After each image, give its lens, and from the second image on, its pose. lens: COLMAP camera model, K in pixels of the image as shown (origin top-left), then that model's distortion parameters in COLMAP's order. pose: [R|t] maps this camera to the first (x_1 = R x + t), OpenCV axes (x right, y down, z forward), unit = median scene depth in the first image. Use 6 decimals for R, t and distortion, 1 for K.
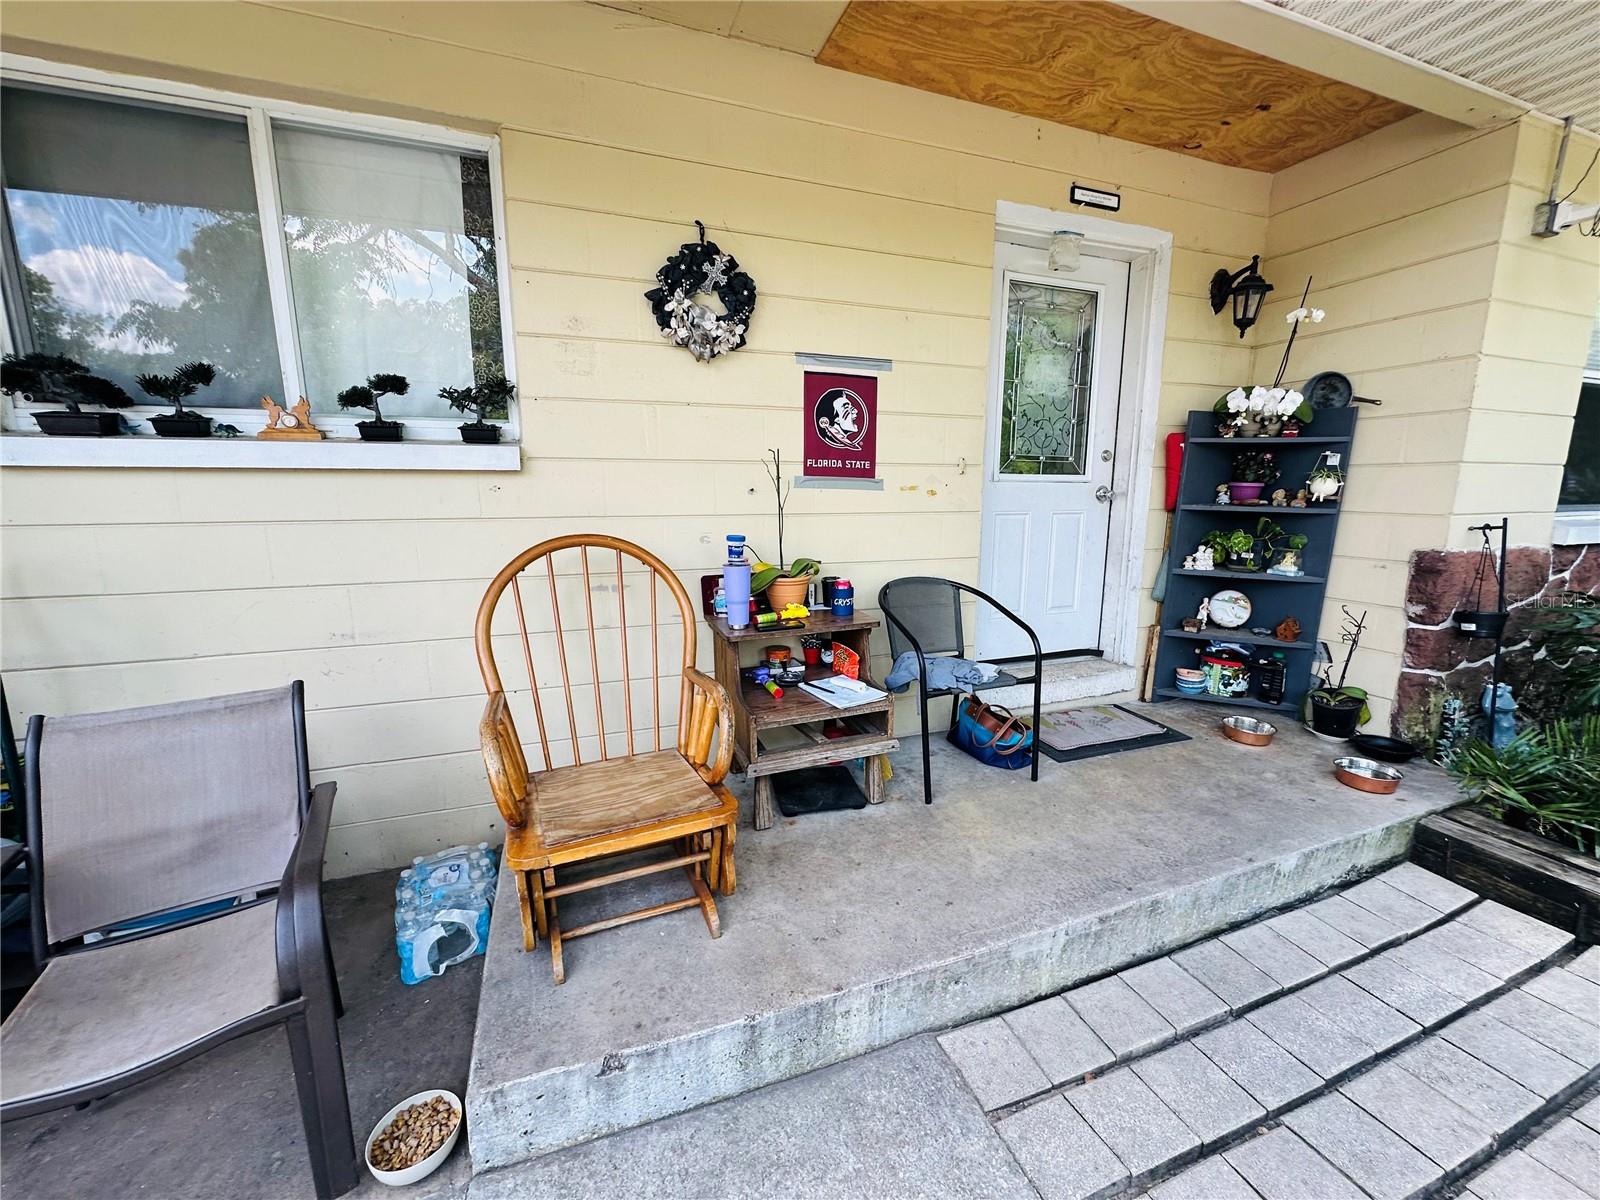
lens RADIAL K [[643.6, 0, 796.6], [0, 643.6, 603.8], [0, 0, 1]] dist [-0.008396, 0.000322]
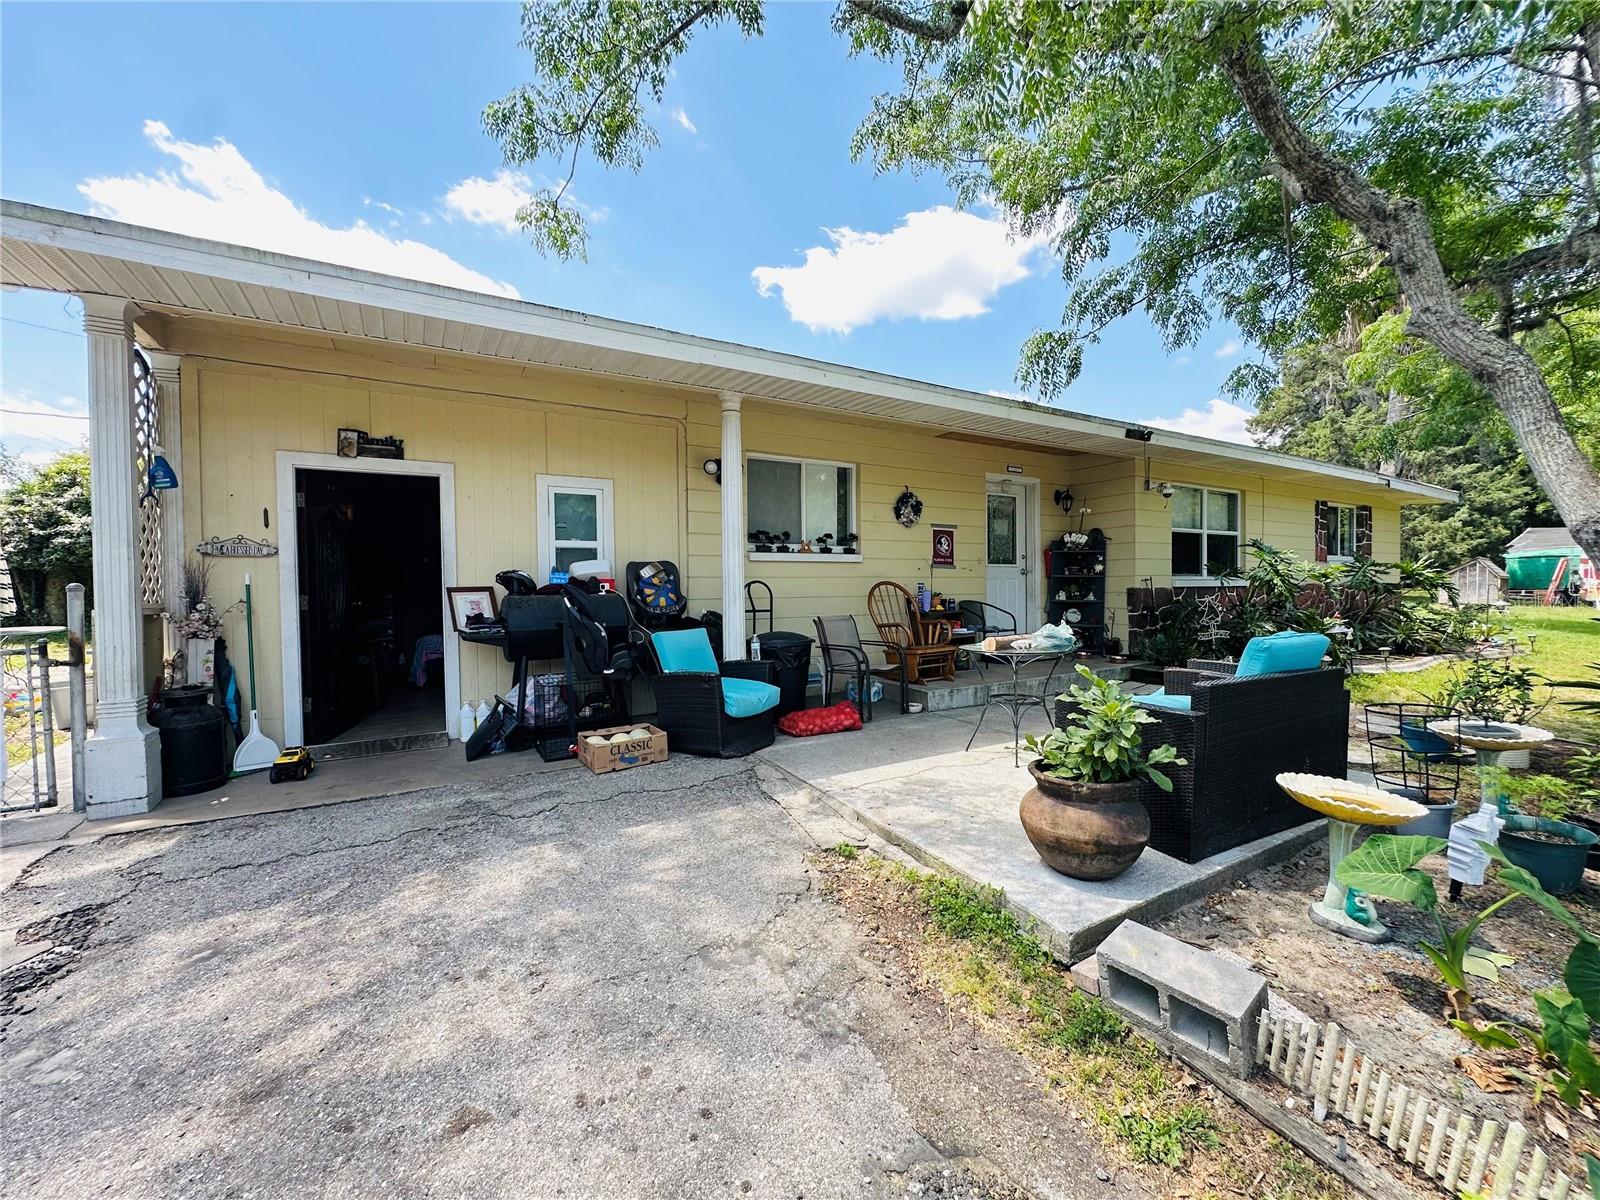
lens RADIAL K [[643.6, 0, 800.3], [0, 643.6, 594.9], [0, 0, 1]] dist [-0.008396, 0.000322]
pose [[0.984518, -0.011481, 0.174905, -1.048198], [0.039648, 0.986577, -0.158411, 0.360524], [-0.170739, 0.162893, 0.971758, -1.637047]]
